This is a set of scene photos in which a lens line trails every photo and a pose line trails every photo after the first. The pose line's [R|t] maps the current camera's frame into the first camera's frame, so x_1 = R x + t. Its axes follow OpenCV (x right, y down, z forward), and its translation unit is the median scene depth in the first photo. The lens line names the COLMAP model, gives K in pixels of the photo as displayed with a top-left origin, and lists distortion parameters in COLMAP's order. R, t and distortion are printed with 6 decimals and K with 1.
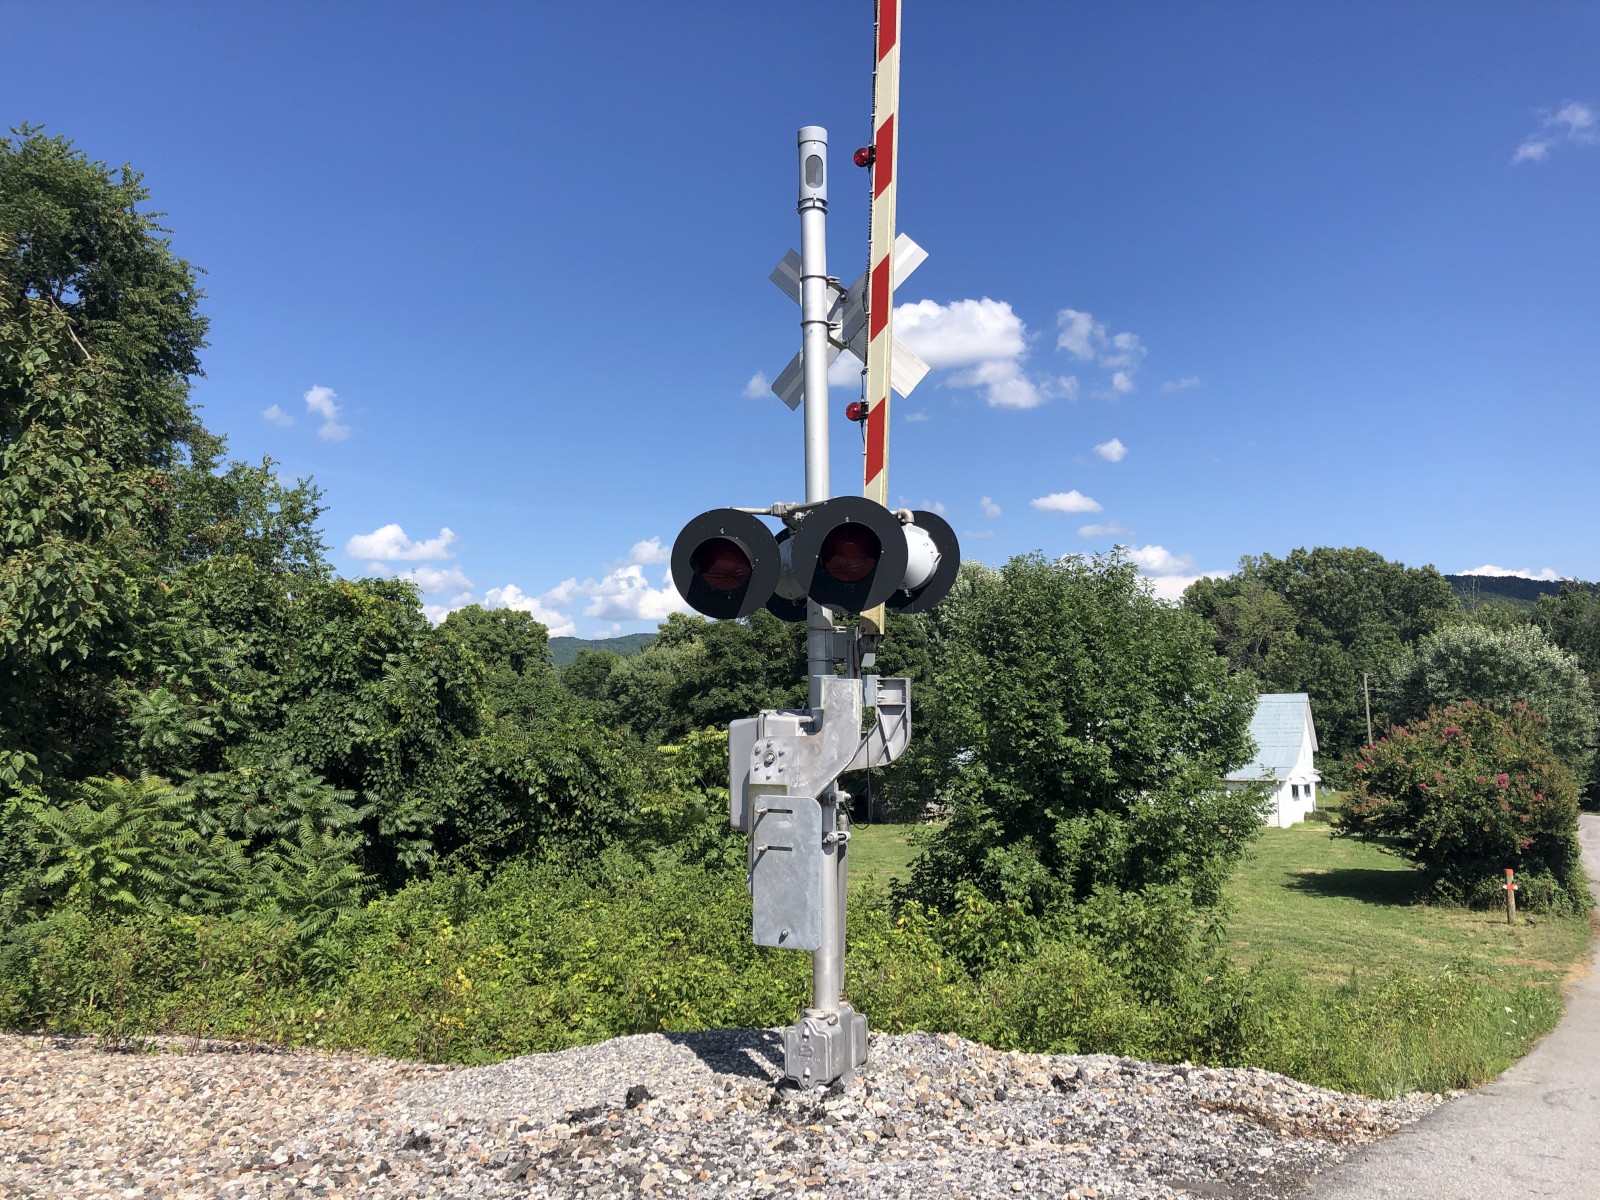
lens RADIAL K [[1375.9, 0, 800.0], [0, 1375.9, 600.0], [0, 0, 1]] dist [-0.001612, 0.001629]
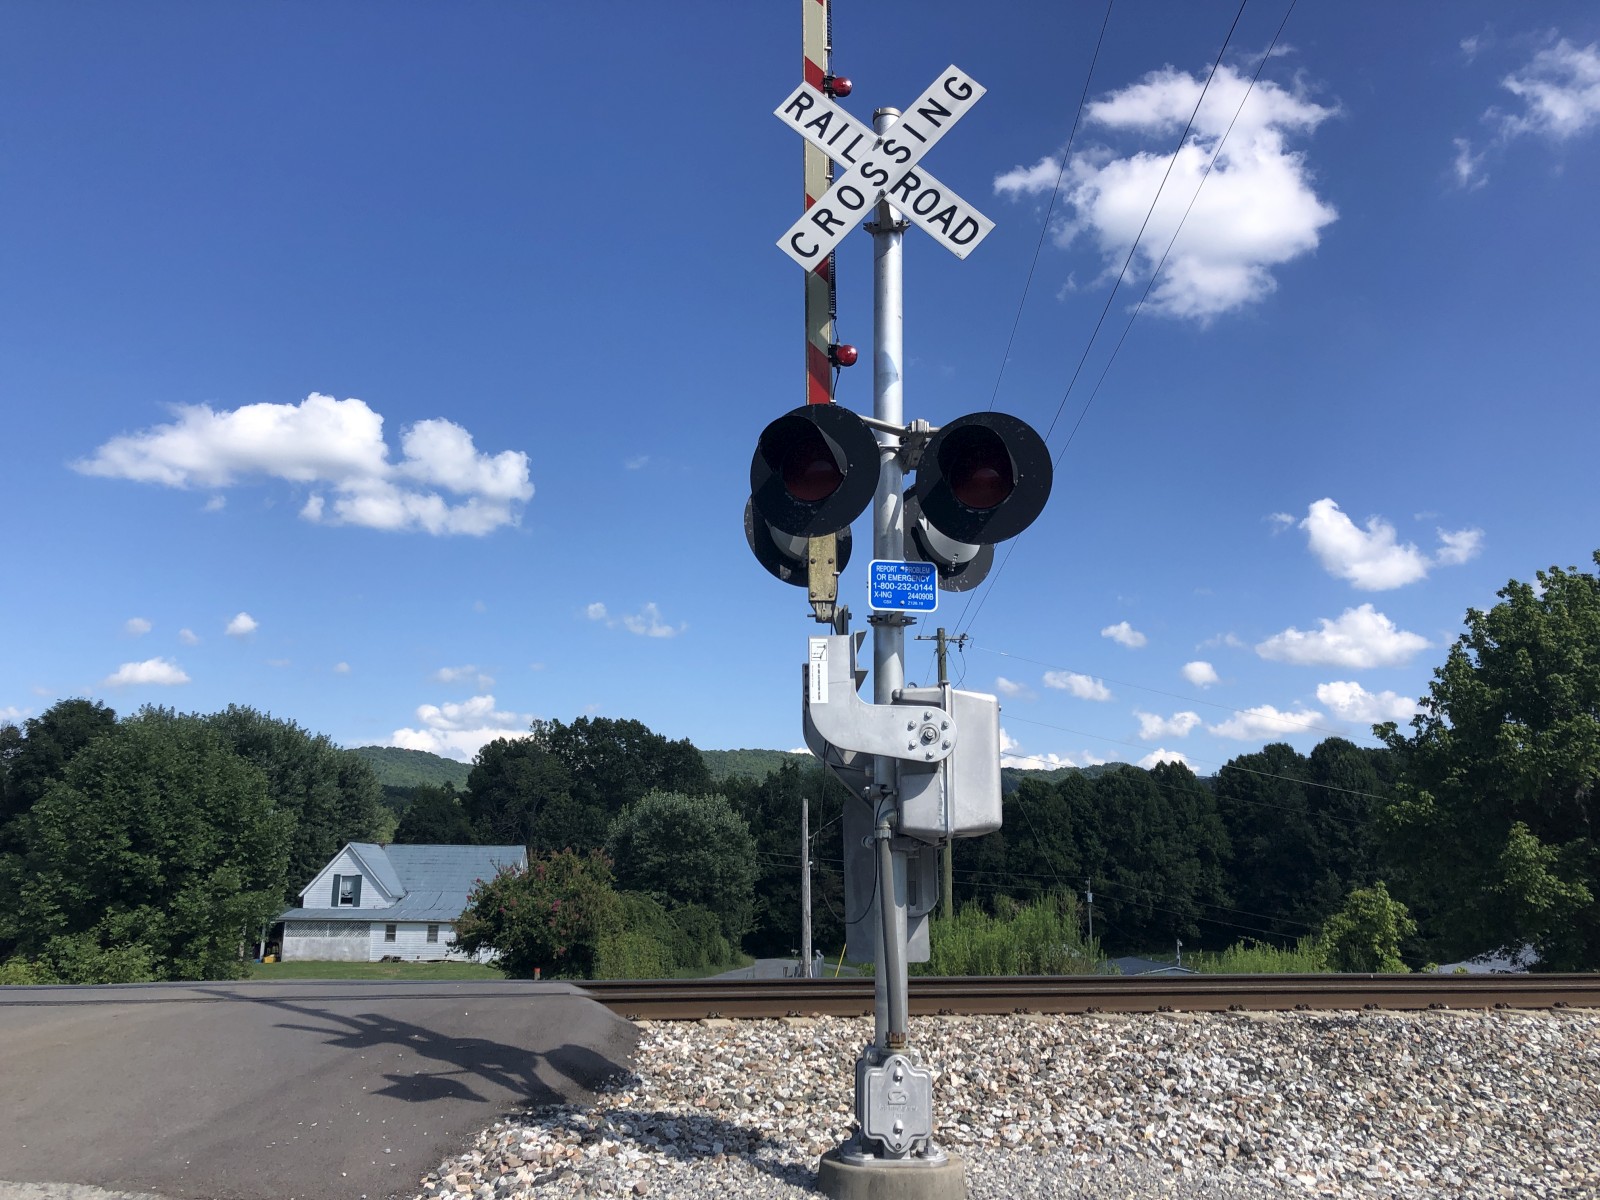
lens RADIAL K [[1375.9, 0, 800.0], [0, 1375.9, 600.0], [0, 0, 1]] dist [-0.001612, 0.001629]
pose [[0.886833, 0.105162, 0.449965, 0.036040], [-0.053741, 0.990624, -0.125603, -0.003374], [-0.458955, 0.087208, 0.884169, -0.135363]]
